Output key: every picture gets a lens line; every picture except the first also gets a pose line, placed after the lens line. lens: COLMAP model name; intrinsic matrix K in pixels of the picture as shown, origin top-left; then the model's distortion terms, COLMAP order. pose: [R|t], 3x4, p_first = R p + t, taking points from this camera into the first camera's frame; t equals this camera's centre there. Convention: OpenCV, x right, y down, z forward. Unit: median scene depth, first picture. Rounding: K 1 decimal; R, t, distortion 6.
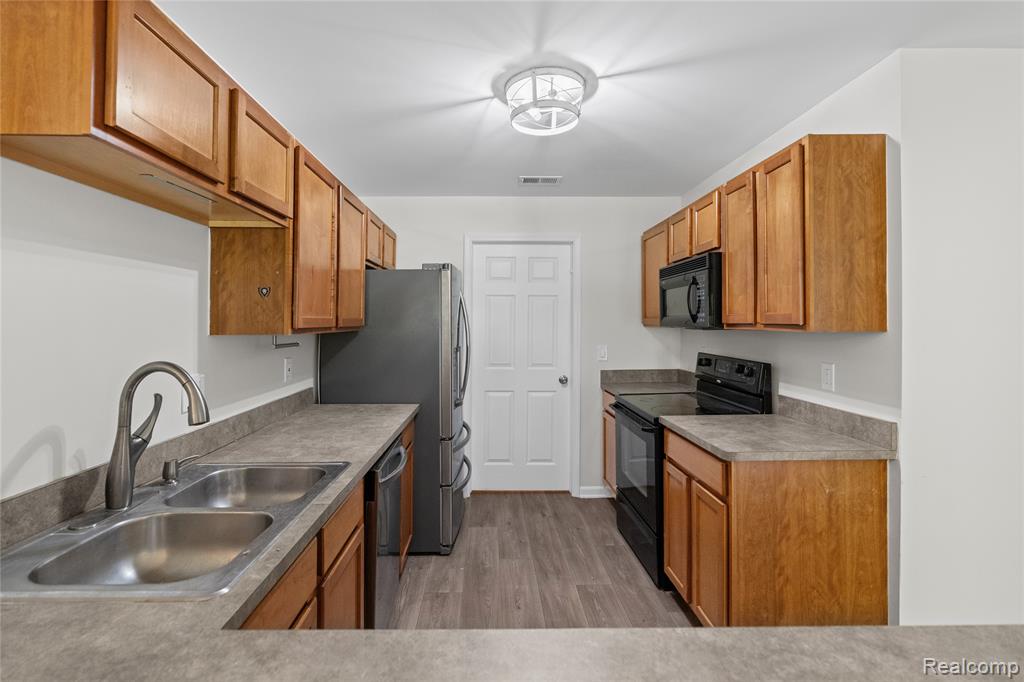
lens RADIAL K [[489.5, 0, 498.2], [0, 489.5, 311.2], [0, 0, 1]] dist [0.015331, 0.000363]
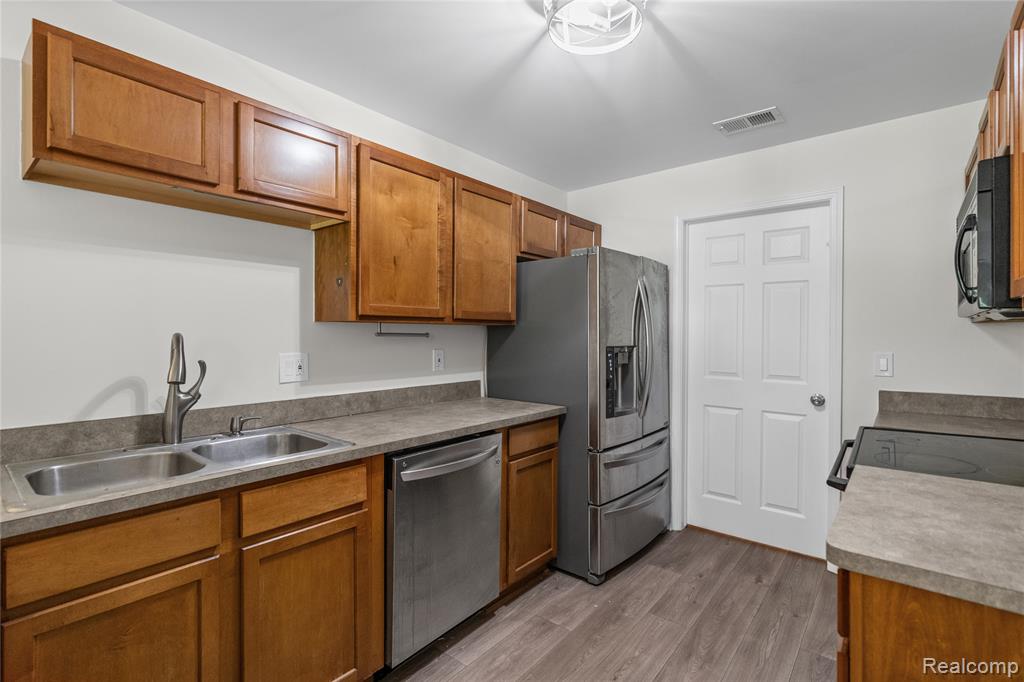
lens RADIAL K [[478.7, 0, 515.8], [0, 478.7, 328.4], [0, 0, 1]] dist [-0.010332, -0.000053]
pose [[0.761568, -0.001972, -0.648082, 0.352194], [0.009089, 0.999930, 0.007639, 0.040562], [0.648021, -0.011708, 0.761532, 0.293266]]
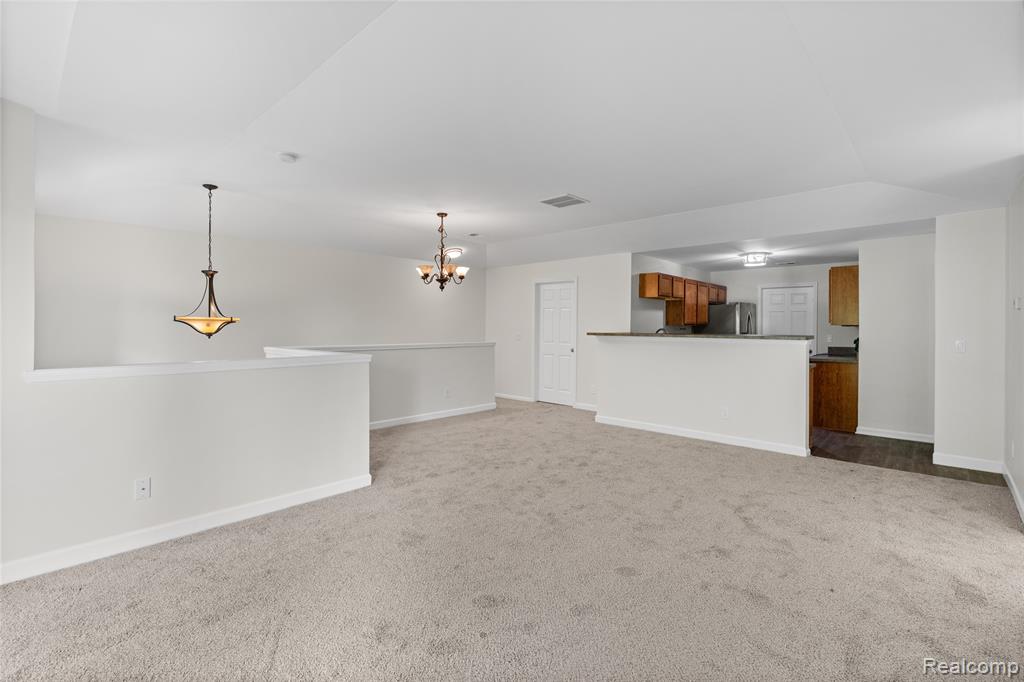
lens RADIAL K [[478.7, 0, 515.8], [0, 478.7, 328.4], [0, 0, 1]] dist [-0.010332, -0.000053]
pose [[0.736233, 0.007280, -0.676689, 0.851519], [0.008186, 0.999773, 0.019663, -0.011367], [0.676679, -0.020016, 0.736006, -1.969745]]
